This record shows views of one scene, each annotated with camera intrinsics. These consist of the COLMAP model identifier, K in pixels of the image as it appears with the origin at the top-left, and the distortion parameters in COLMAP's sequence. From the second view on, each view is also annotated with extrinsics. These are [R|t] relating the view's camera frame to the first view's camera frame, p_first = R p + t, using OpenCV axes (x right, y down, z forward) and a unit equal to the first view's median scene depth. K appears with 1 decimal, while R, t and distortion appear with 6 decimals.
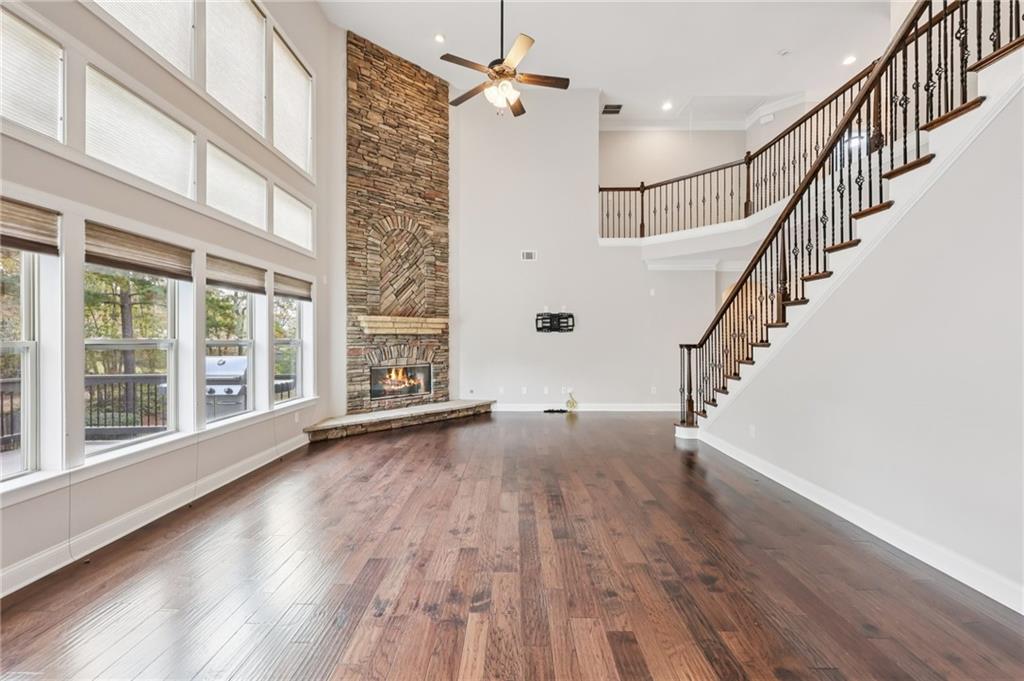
lens RADIAL K [[412.3, 0, 514.8], [0, 412.3, 337.2], [0, 0, 1]] dist [-0.001684, -0.000008]
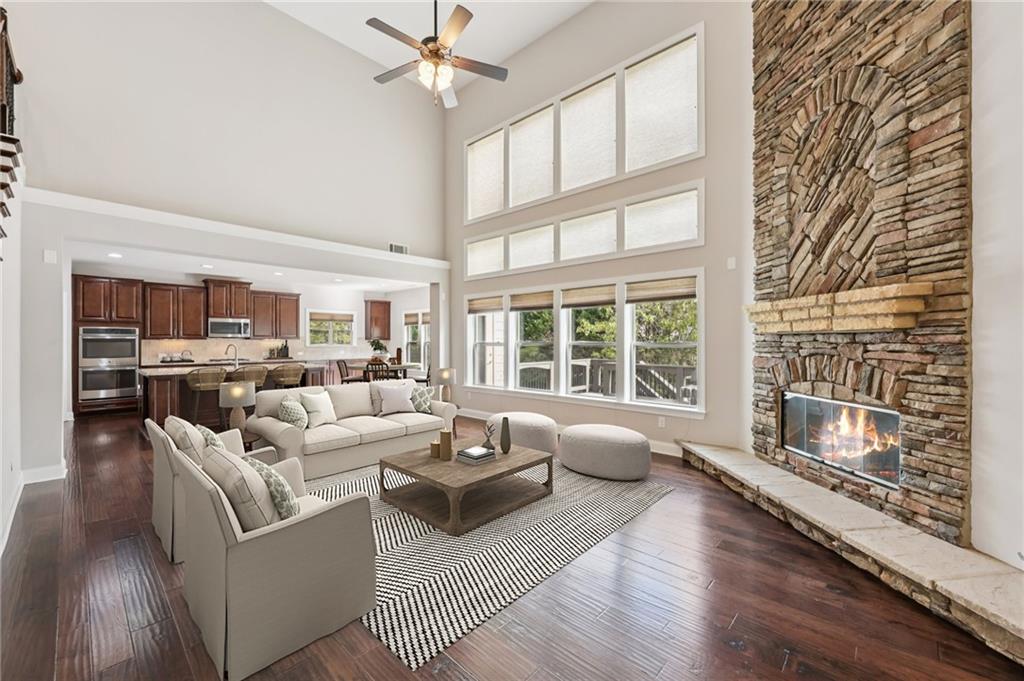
lens RADIAL K [[408.5, 0, 510.1], [0, 408.5, 339.6], [0, 0, 1]] dist [-0.004369, -0.000293]
pose [[-0.680238, -0.002444, -0.732987, 0.320826], [0.002829, 0.999978, -0.005959, 0.002678], [0.732986, -0.006127, -0.680216, 1.072907]]
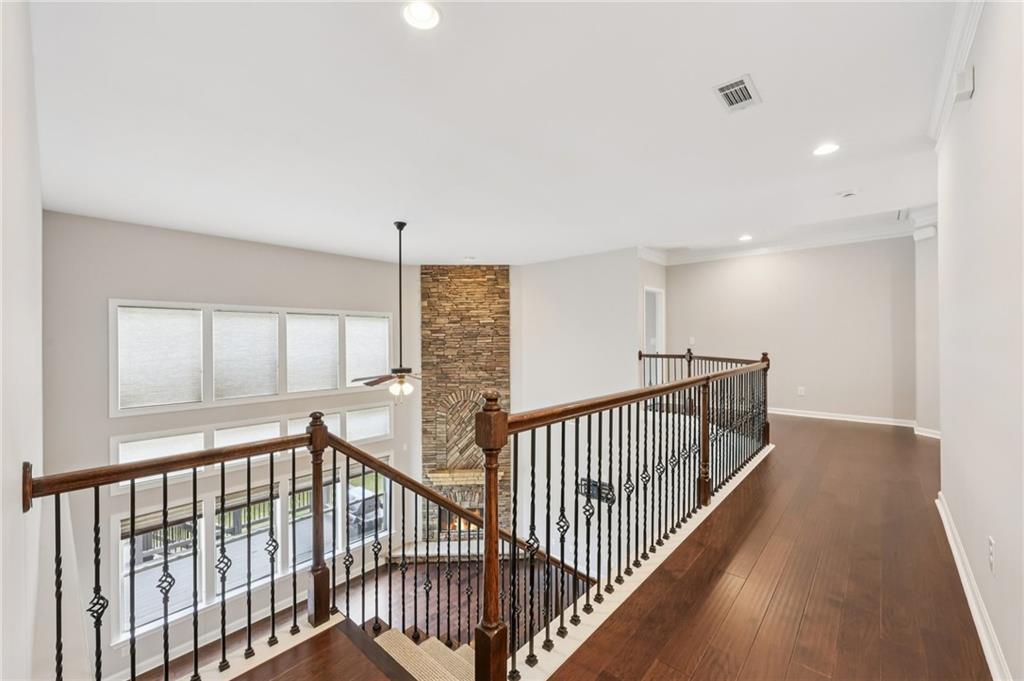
lens RADIAL K [[412.3, 0, 511.6], [0, 412.3, 342.8], [0, 0, 1]] dist [-0.001684, -0.000008]
pose [[0.743521, 0.003296, -0.668704, 0.695477], [0.005820, 0.999918, 0.011400, -0.462542], [0.668687, -0.012368, 0.743441, 0.157631]]
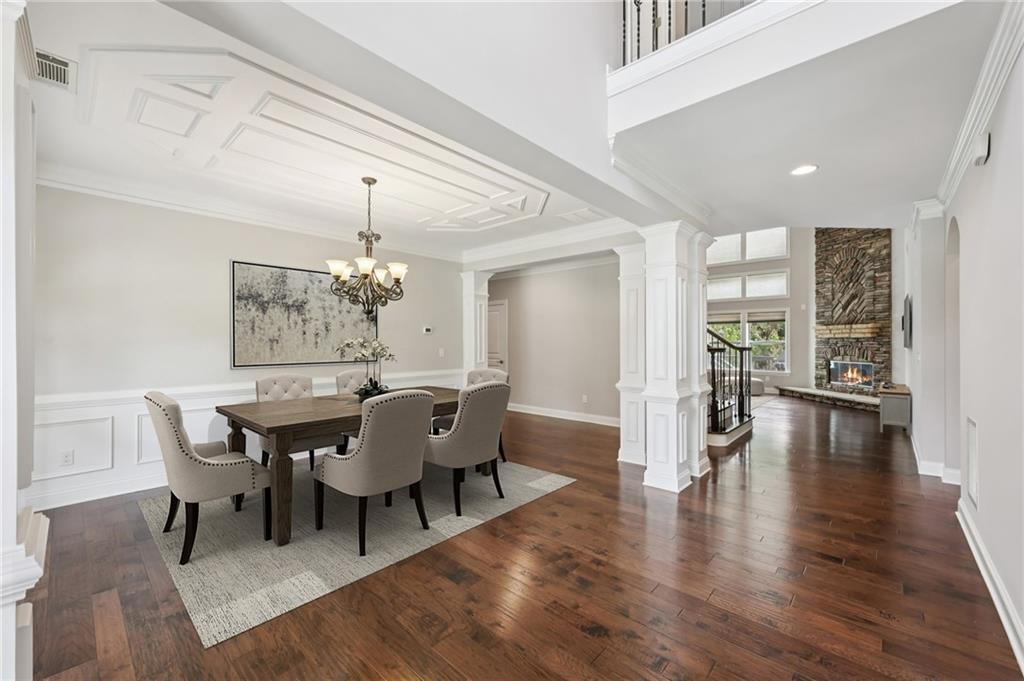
lens RADIAL K [[408.5, 0, 505.7], [0, 408.5, 337.8], [0, 0, 1]] dist [-0.004369, -0.000293]
pose [[-0.683399, -0.003268, -0.730038, 1.455347], [0.004139, 0.999957, -0.008351, -0.000948], [0.730034, -0.008729, -0.683356, 1.112966]]
